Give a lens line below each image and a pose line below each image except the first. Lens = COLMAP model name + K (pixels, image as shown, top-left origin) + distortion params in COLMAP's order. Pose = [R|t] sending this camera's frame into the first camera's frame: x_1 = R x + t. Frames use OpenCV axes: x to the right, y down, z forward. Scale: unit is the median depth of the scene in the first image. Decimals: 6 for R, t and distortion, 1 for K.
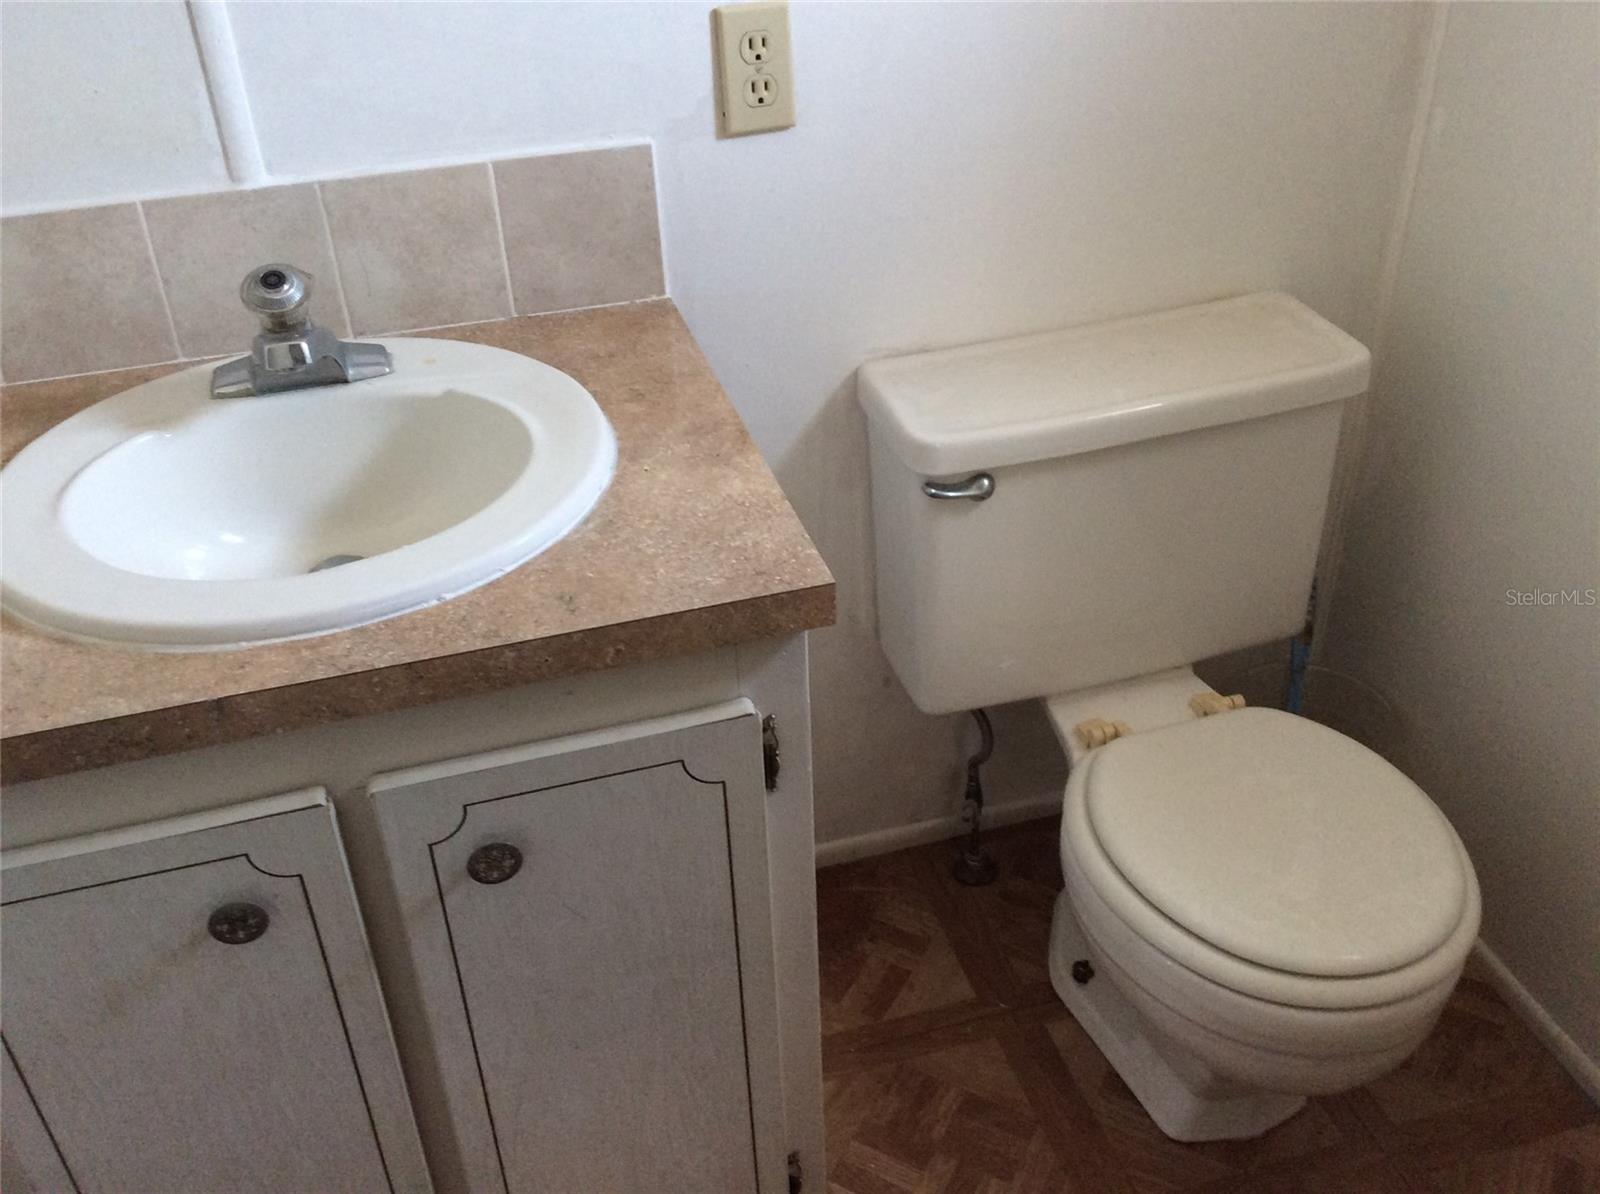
lens RADIAL K [[1385.7, 0, 797.3], [0, 1385.7, 574.7], [0, 0, 1]] dist [0.091085, -0.180738]
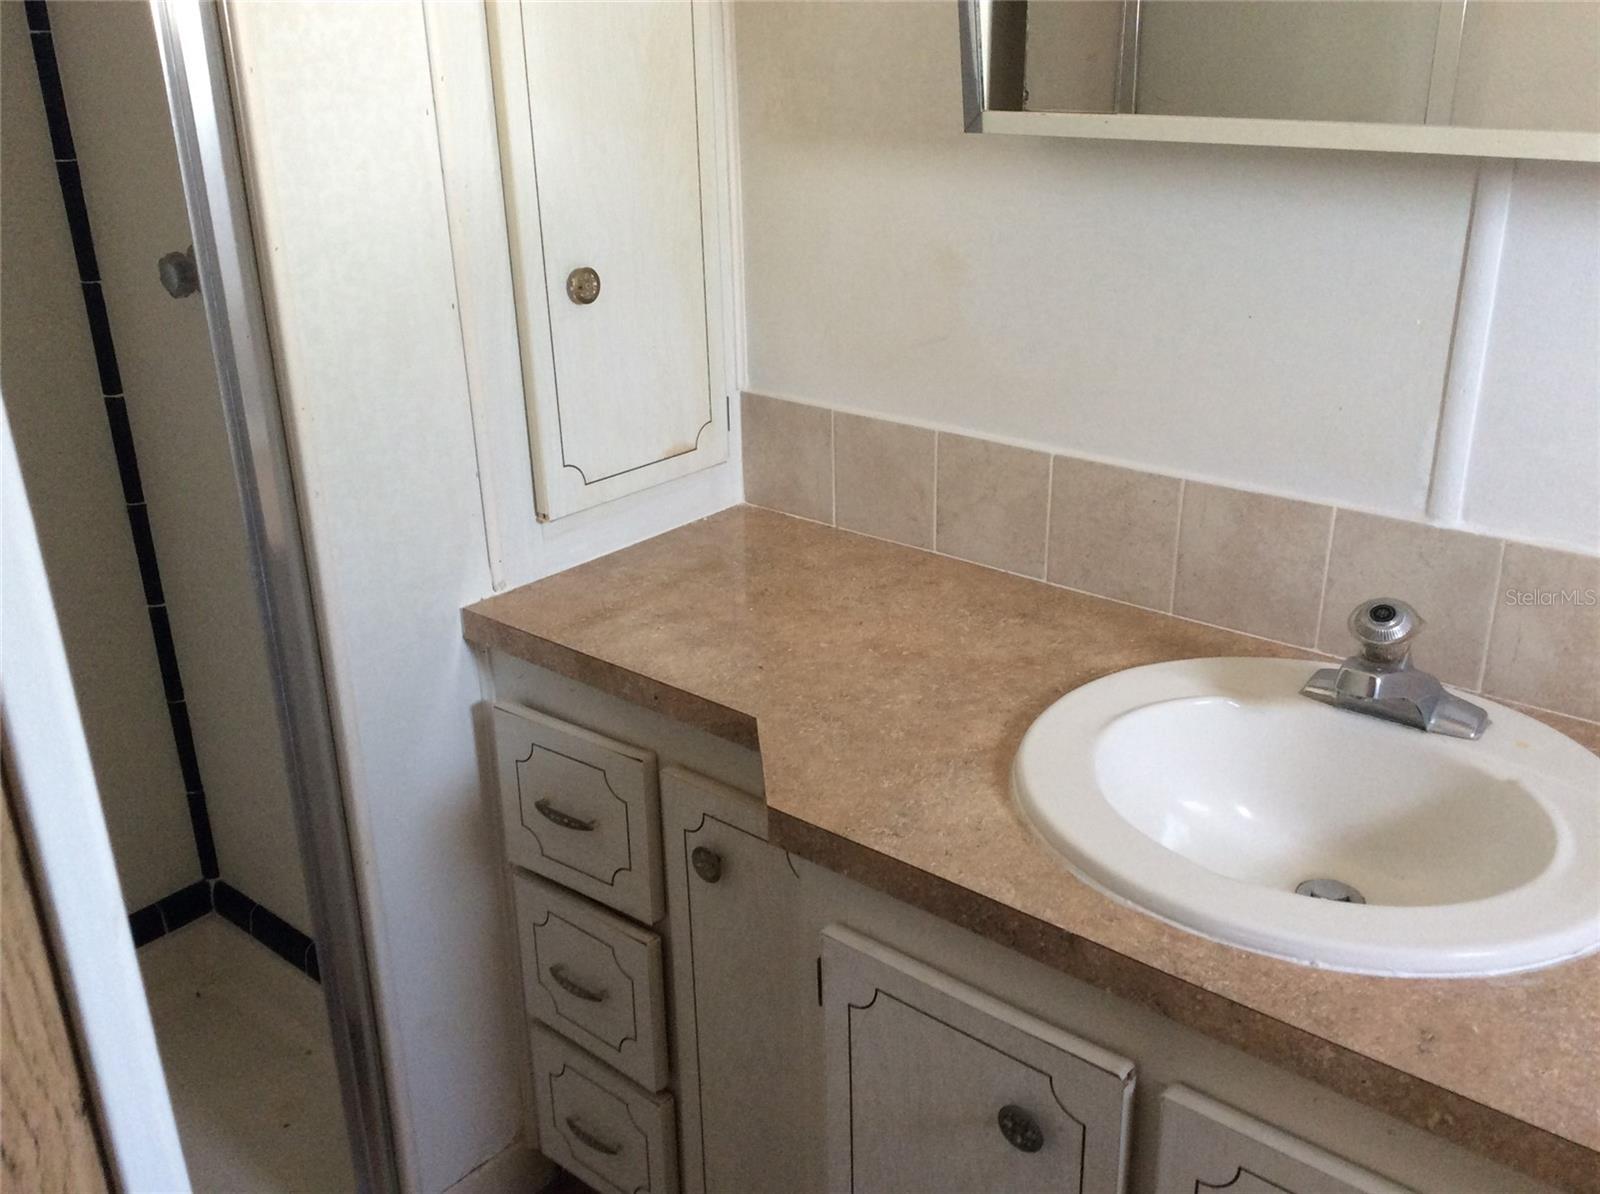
lens RADIAL K [[1369.8, 0, 800.0], [0, 1369.8, 597.0], [0, 0, 1]] dist [-0.006452, -0.024065]
pose [[0.573622, 0.330545, -0.749465, 0.153779], [-0.459942, 0.887083, 0.039211, -0.075912], [0.677799, 0.322218, 0.660882, 0.052589]]
